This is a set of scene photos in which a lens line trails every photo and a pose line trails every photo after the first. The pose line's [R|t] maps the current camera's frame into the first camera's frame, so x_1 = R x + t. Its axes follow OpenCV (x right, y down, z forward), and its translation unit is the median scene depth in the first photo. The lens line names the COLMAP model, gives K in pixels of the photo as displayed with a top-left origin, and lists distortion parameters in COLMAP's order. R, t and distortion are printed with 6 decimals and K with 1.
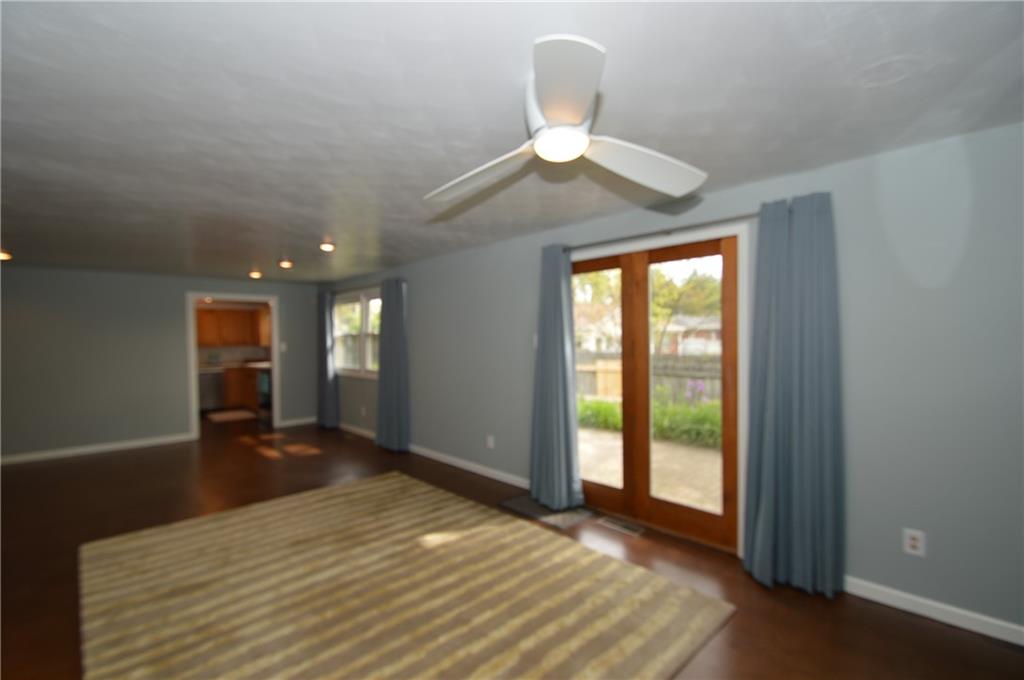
lens RADIAL K [[450.1, 0, 507.5], [0, 450.1, 337.1], [0, 0, 1]] dist [-0.004682, -0.006304]
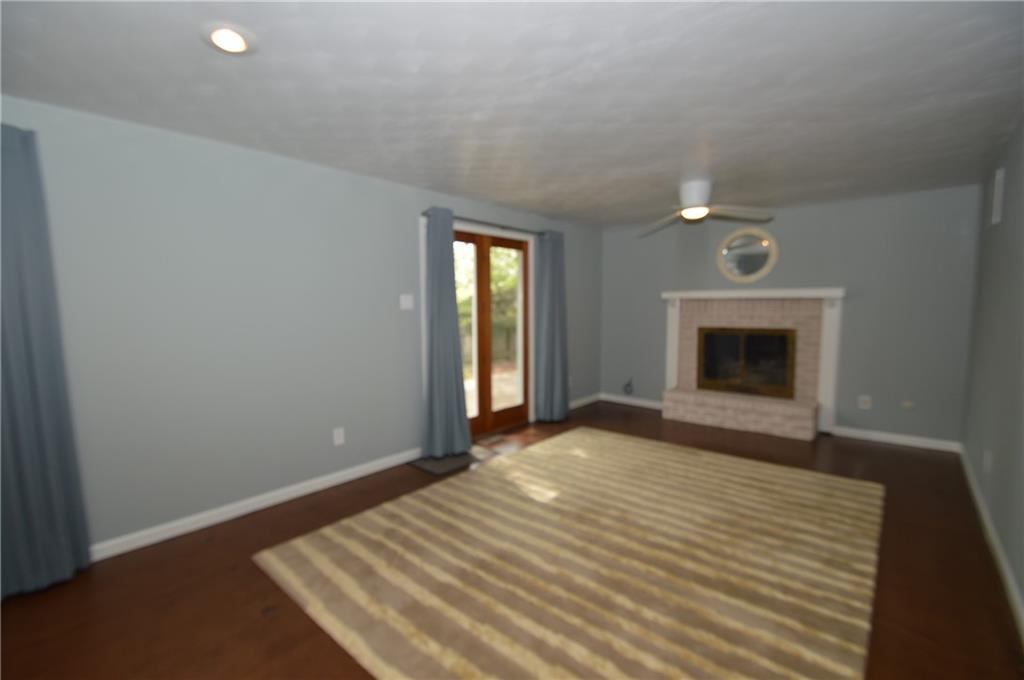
lens RADIAL K [[450.1, 0, 493.8], [0, 450.1, 343.9], [0, 0, 1]] dist [-0.004682, -0.006304]
pose [[-0.069502, -0.072202, 0.994966, -0.786393], [0.011163, 0.997259, 0.073148, 0.025965], [-0.997519, 0.016191, -0.068505, 0.788476]]
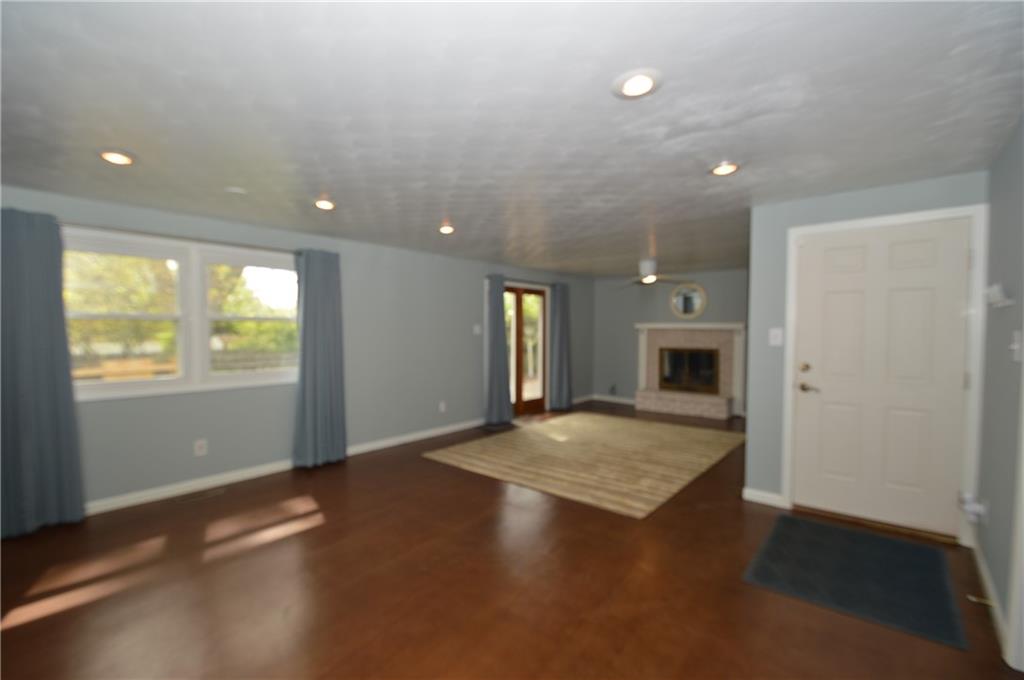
lens RADIAL K [[450.1, 0, 495.2], [0, 450.1, 342.1], [0, 0, 1]] dist [-0.004682, -0.006304]
pose [[-0.081689, -0.016992, 0.996513, -1.344007], [0.001755, 0.999851, 0.017193, 0.021482], [-0.996656, 0.003153, -0.081647, 0.951481]]
